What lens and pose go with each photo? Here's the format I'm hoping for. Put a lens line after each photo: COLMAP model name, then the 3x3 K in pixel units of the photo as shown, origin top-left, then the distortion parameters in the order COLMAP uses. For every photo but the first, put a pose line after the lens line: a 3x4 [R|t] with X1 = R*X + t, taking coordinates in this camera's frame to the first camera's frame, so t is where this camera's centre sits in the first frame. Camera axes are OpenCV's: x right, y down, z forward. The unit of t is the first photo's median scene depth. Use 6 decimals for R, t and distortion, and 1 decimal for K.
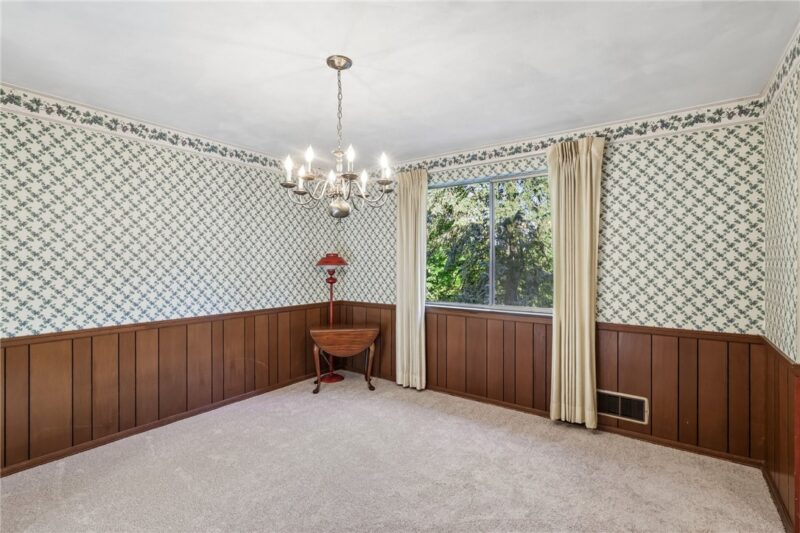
lens RADIAL K [[376.8, 0, 400.0], [0, 376.8, 266.5], [0, 0, 1]] dist [0.001307, -0.000012]
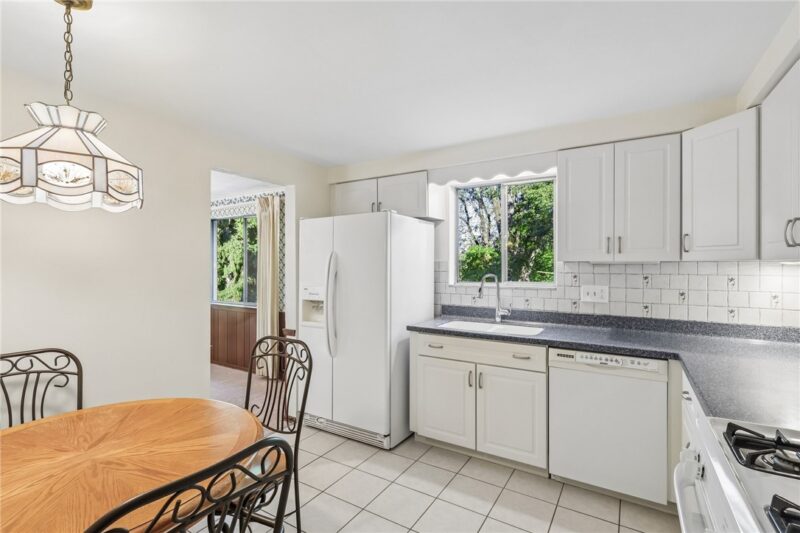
lens RADIAL K [[376.8, 0, 400.0], [0, 376.8, 266.5], [0, 0, 1]] dist [0.001307, -0.000012]
pose [[0.995590, 0.000565, 0.093805, 0.705332], [0.001921, 0.999649, -0.026412, 0.004500], [-0.093787, 0.026476, 0.995240, -0.514066]]
